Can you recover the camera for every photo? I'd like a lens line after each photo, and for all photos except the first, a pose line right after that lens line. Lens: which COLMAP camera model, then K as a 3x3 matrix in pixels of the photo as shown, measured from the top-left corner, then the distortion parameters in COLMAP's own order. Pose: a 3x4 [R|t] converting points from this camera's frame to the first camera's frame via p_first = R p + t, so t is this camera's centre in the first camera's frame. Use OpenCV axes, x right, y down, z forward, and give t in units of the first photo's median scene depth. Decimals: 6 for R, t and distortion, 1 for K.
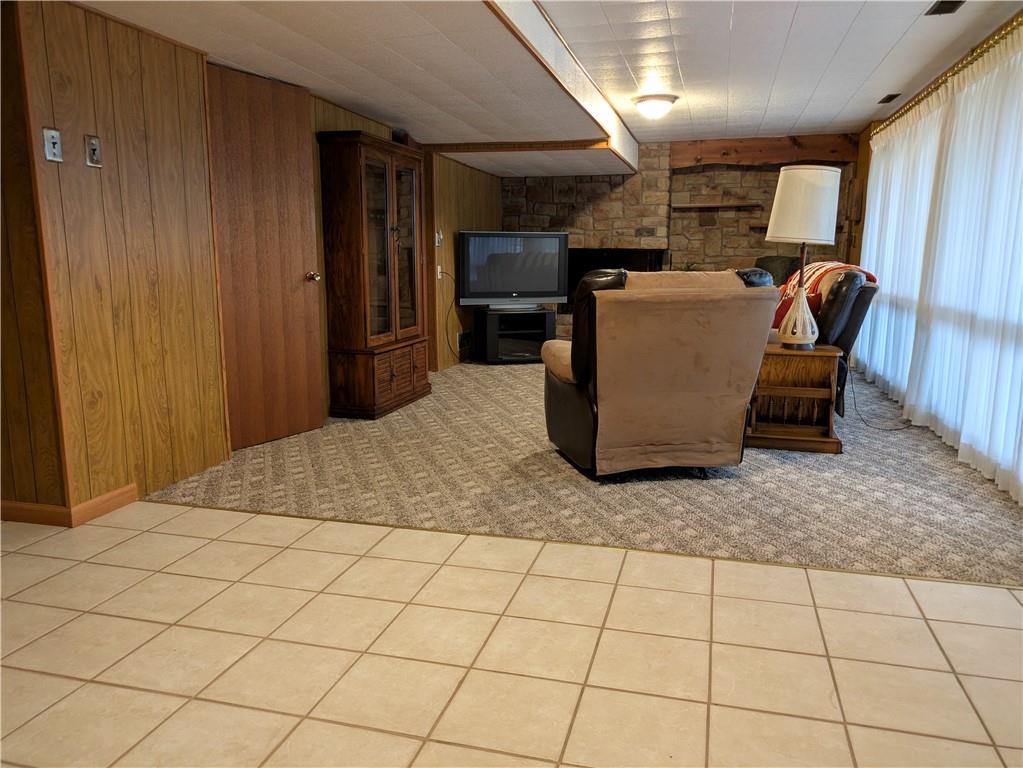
lens RADIAL K [[754.6, 0, 516.0], [0, 754.6, 384.7], [0, 0, 1]] dist [0.052086, -0.040045]
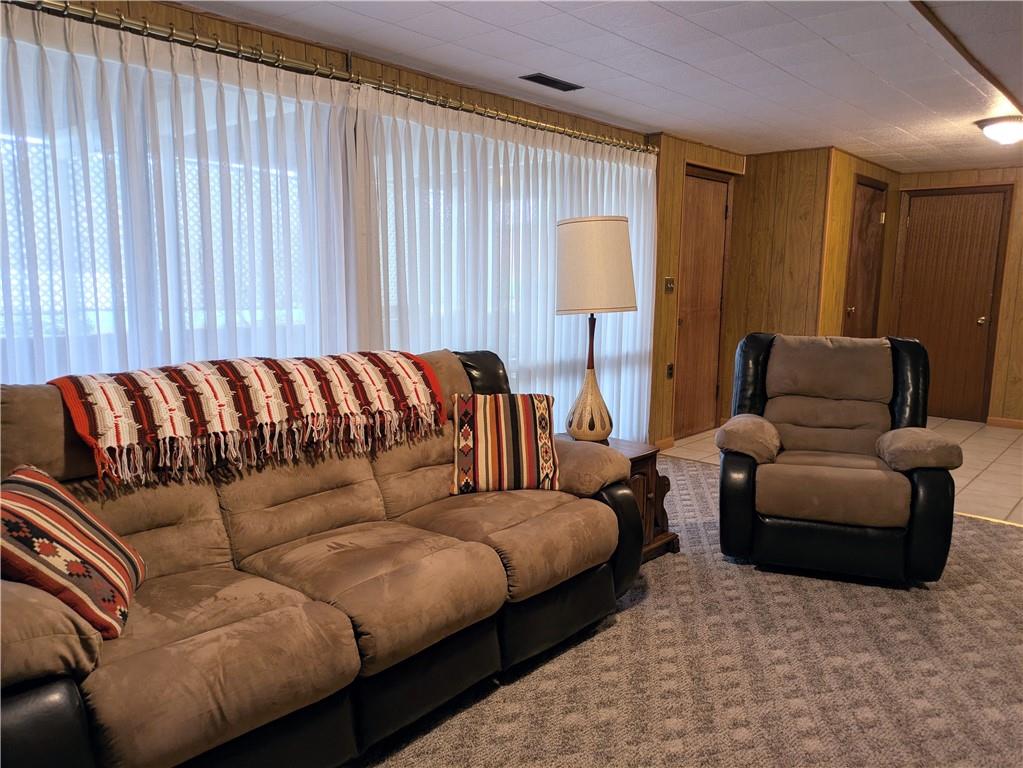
lens RADIAL K [[754.7, 0, 524.1], [0, 754.7, 377.6], [0, 0, 1]] dist [0.040303, -0.038810]
pose [[-0.896582, -0.075983, 0.436310, 0.111357], [0.060316, 0.955044, 0.290265, -0.411137], [-0.438750, 0.286563, -0.851692, 1.999458]]
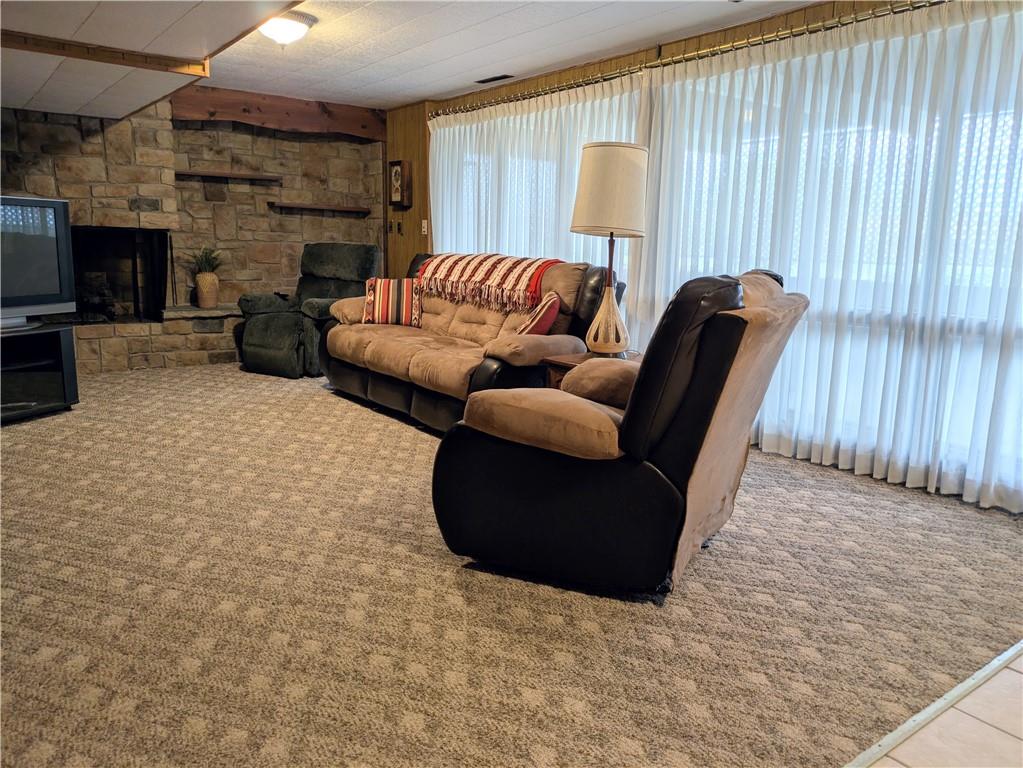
lens RADIAL K [[754.7, 0, 524.1], [0, 754.7, 377.6], [0, 0, 1]] dist [0.040303, -0.038810]
pose [[0.613772, -0.128374, 0.778976, -0.423216], [0.115998, 0.990647, 0.071860, -0.116537], [-0.780915, 0.046254, 0.622922, 0.649971]]
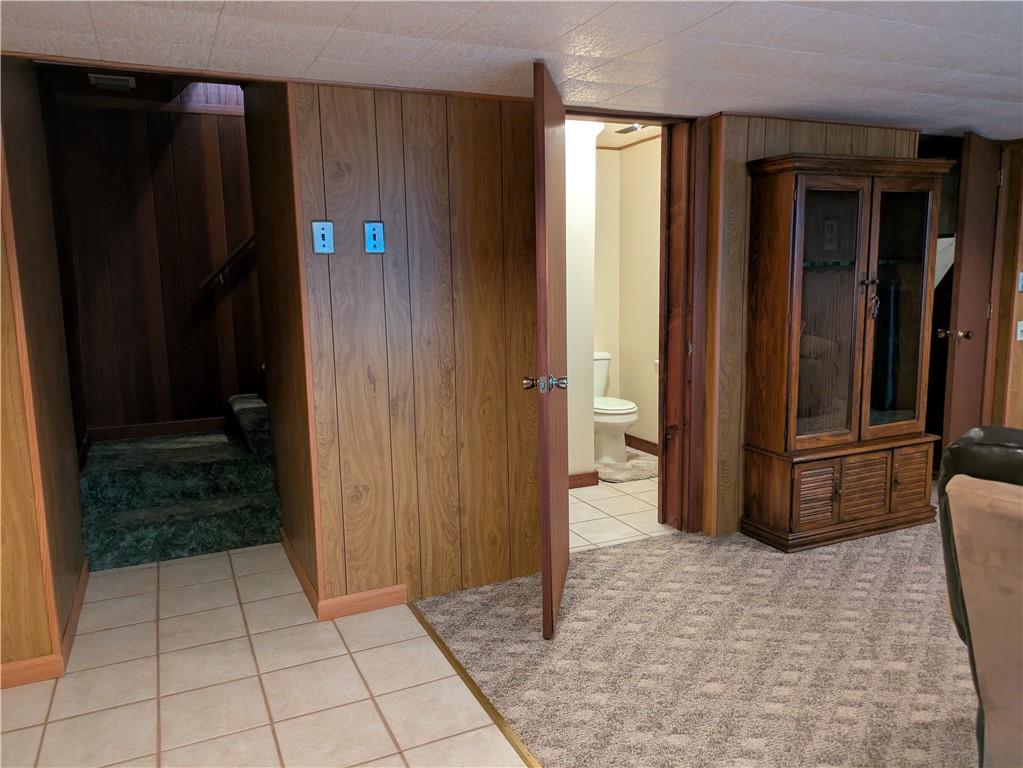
lens RADIAL K [[754.6, 0, 516.0], [0, 754.6, 384.7], [0, 0, 1]] dist [0.052086, -0.040045]
pose [[0.638687, 0.097148, -0.763309, 0.240313], [-0.109379, 0.993387, 0.034909, -0.142986], [0.761653, 0.061194, 0.645090, 0.439919]]
